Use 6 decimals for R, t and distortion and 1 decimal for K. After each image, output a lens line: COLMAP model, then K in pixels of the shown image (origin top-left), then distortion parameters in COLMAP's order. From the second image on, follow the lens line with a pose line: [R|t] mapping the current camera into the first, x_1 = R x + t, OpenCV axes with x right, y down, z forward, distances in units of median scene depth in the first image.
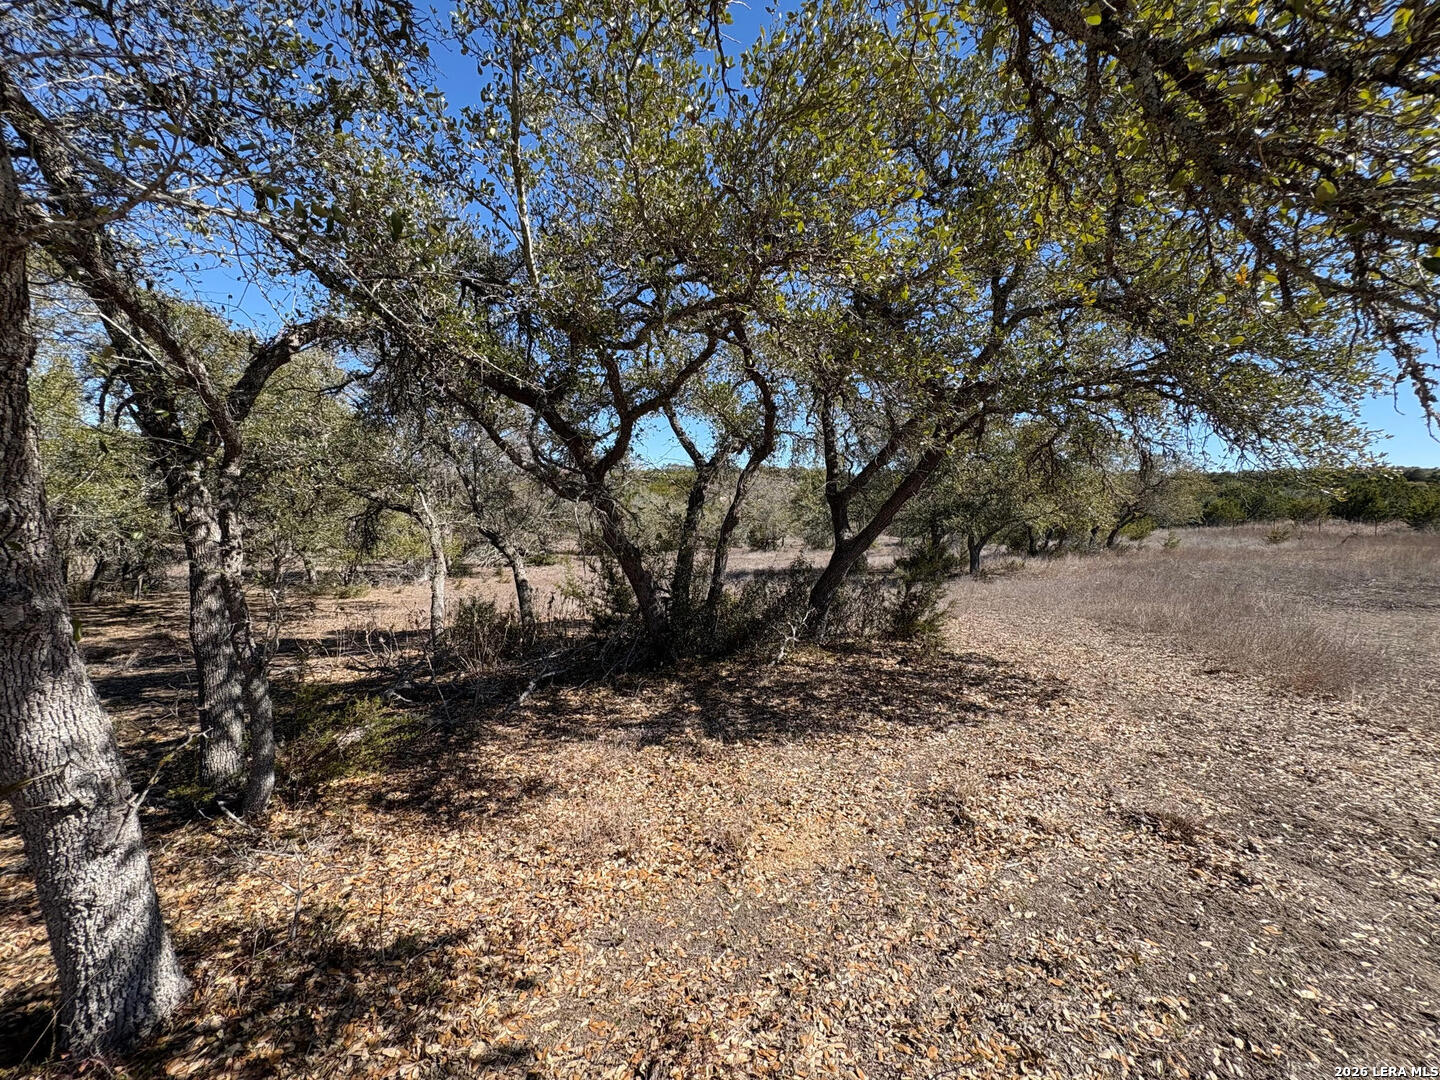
lens RADIAL K [[575.2, 0, 724.8], [0, 575.2, 539.0], [0, 0, 1]] dist [0.000948, -0.000032]
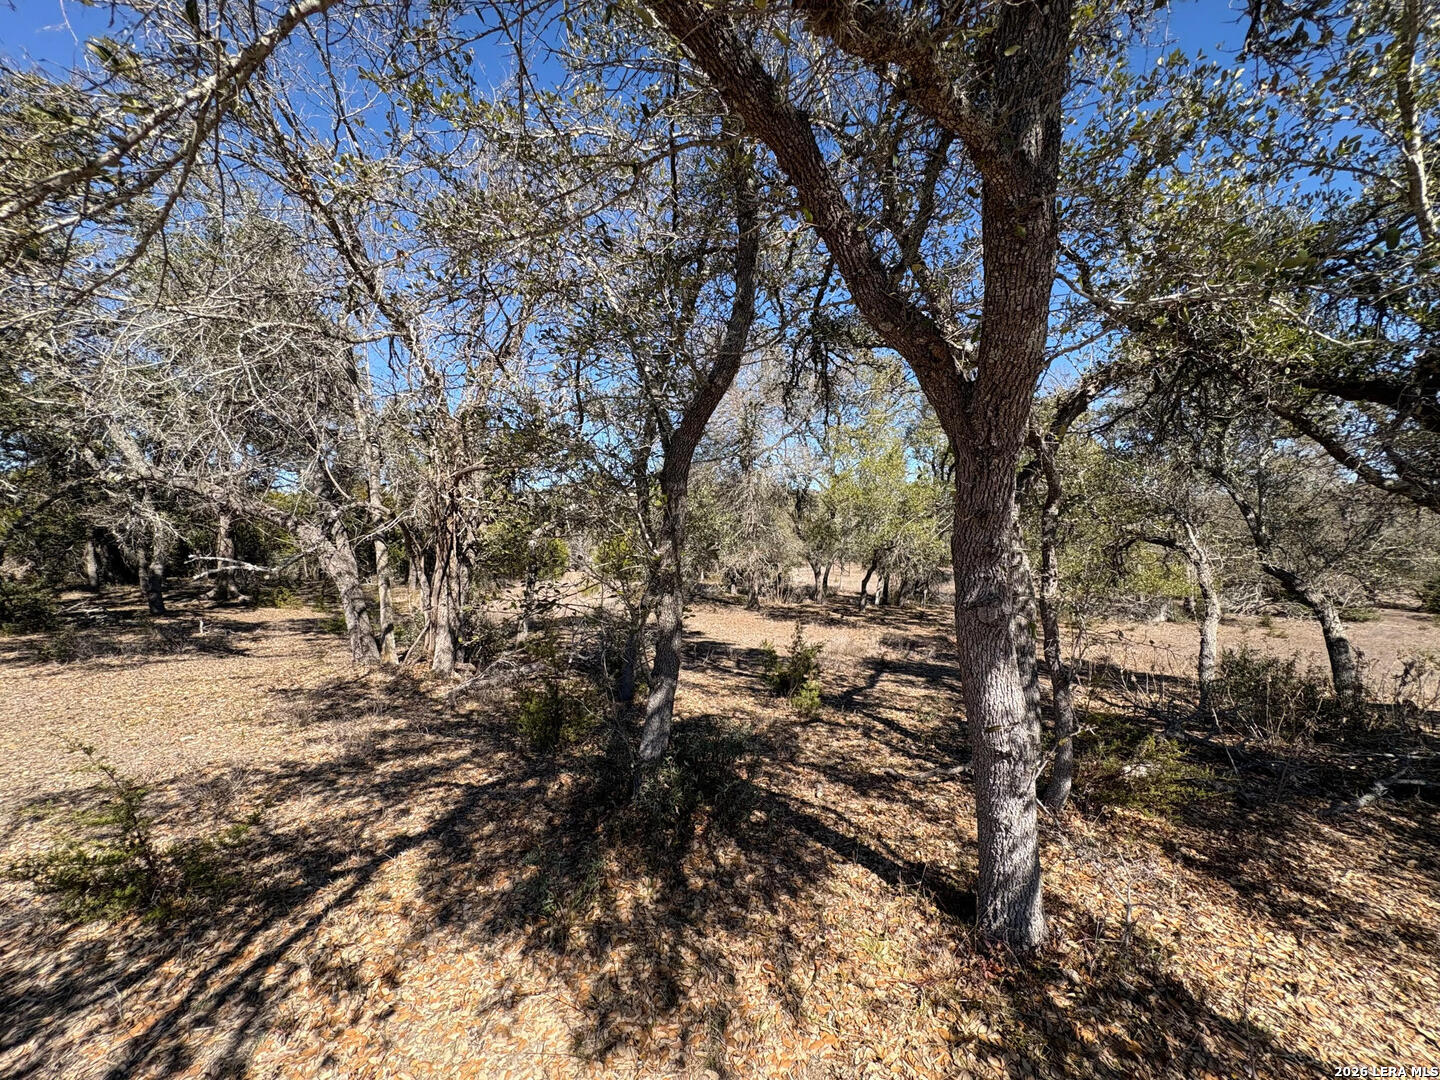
lens RADIAL K [[575.2, 0, 724.8], [0, 575.2, 539.0], [0, 0, 1]] dist [0.000948, -0.000032]
pose [[0.430308, -0.000363, -0.902682, -0.053173], [-0.049837, 0.998465, -0.024158, 0.001890], [0.901305, 0.055383, 0.429629, -0.089441]]
